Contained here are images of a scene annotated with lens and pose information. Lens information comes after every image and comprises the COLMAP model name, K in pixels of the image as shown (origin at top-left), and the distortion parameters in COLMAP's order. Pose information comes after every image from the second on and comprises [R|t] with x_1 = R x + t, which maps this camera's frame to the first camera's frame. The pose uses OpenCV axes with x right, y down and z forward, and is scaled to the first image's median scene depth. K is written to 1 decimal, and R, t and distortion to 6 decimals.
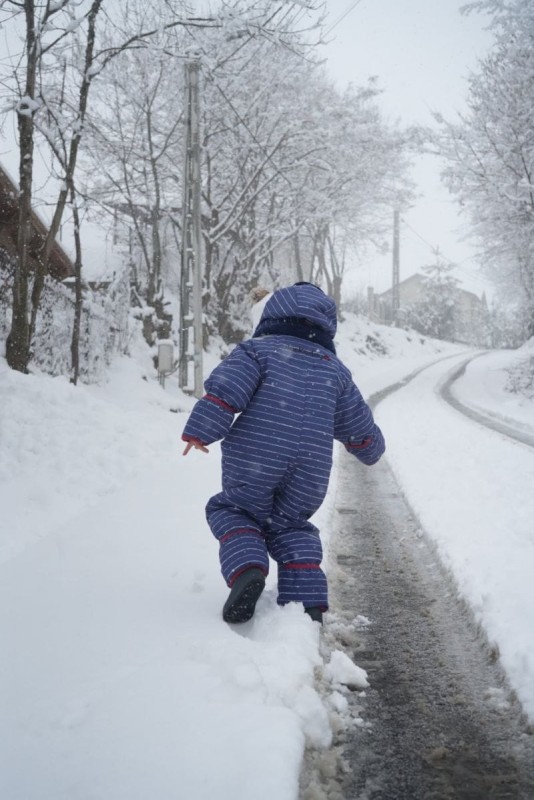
lens RADIAL K [[1142.3, 0, 245.1], [0, 1142.3, 394.5], [0, 0, 1]] dist [0.048847, 0.000000]
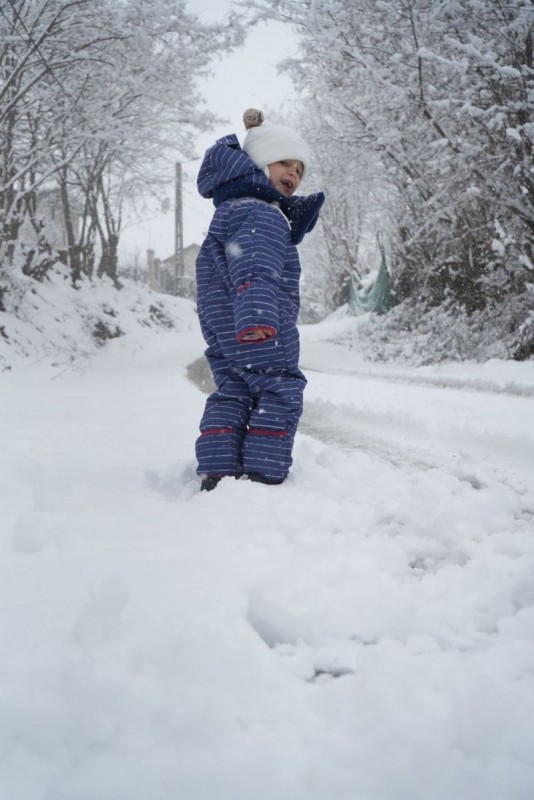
lens RADIAL K [[1142.3, 0, 272.3], [0, 1142.3, 399.6], [0, 0, 1]] dist [0.048847, 0.000000]
pose [[0.972237, -0.013457, 0.233612, -0.005571], [0.010221, 0.999834, 0.015057, 0.009676], [-0.233776, -0.012252, 0.972213, 0.246642]]
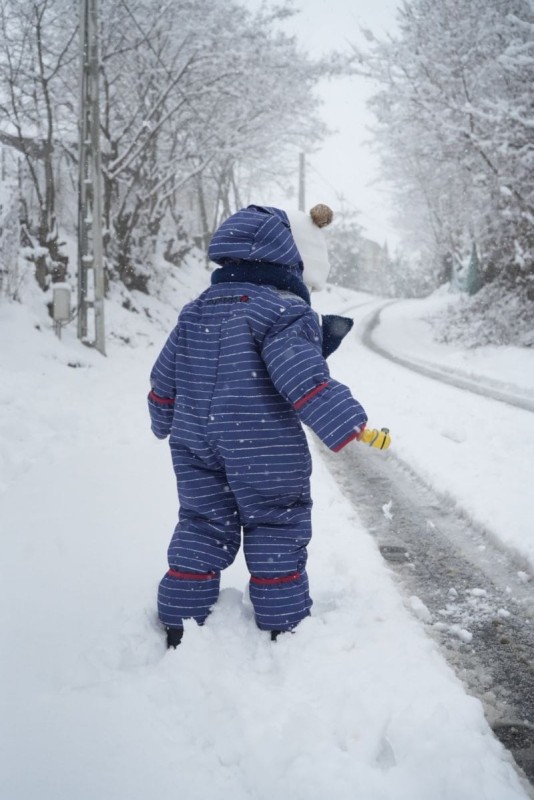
lens RADIAL K [[1142.3, 0, 261.0], [0, 1142.3, 391.8], [0, 0, 1]] dist [0.048847, 0.000000]
pose [[0.994473, -0.006328, 0.104804, -0.007183], [0.002001, 0.999143, 0.041340, -0.000675], [-0.104976, -0.040902, 0.993633, 0.077187]]
